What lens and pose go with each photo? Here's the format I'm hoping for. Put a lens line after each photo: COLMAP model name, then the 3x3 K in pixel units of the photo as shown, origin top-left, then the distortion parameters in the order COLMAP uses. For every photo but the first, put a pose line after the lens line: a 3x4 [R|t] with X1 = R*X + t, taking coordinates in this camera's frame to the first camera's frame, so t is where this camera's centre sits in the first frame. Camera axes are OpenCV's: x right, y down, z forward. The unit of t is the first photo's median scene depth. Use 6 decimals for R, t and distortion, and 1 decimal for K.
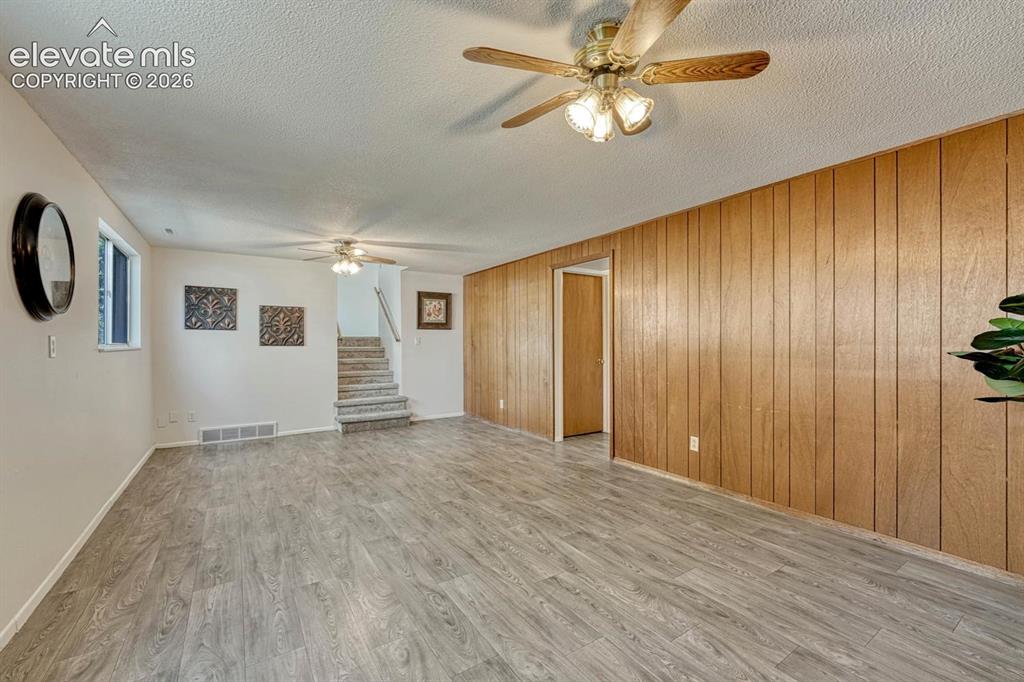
lens RADIAL K [[425.2, 0, 518.8], [0, 425.2, 333.6], [0, 0, 1]] dist [-0.013350, 0.003105]
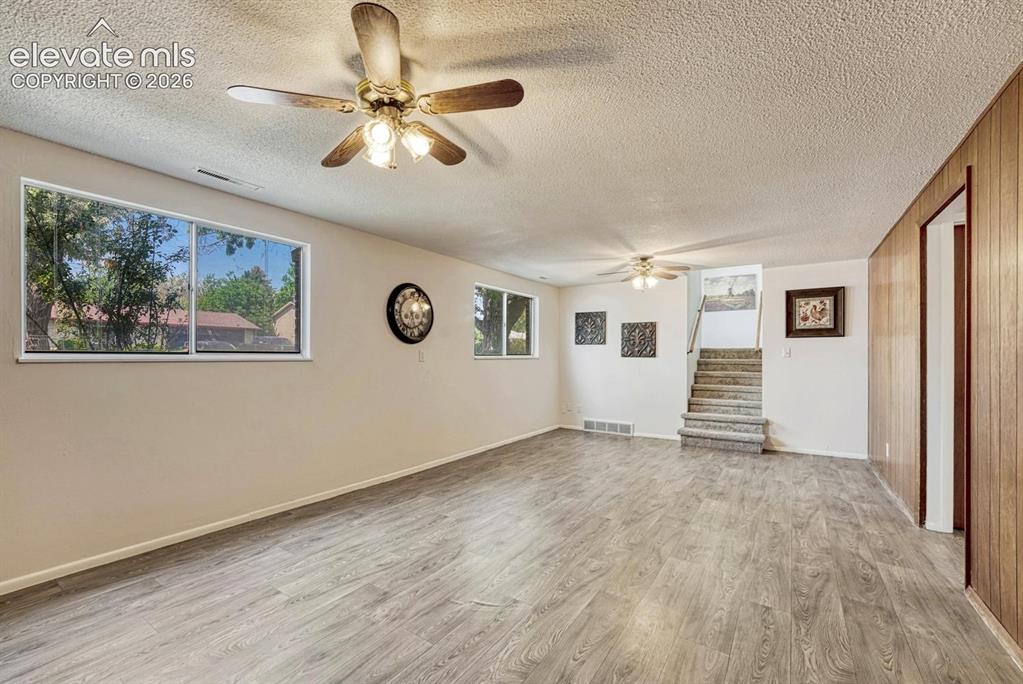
lens RADIAL K [[424.8, 0, 500.7], [0, 424.8, 365.7], [0, 0, 1]] dist [-0.013350, 0.003105]
pose [[0.366797, 0.026287, -0.929929, 0.360363], [0.018622, 0.999193, 0.035590, 0.004000], [0.930115, -0.030372, 0.366012, 0.241579]]
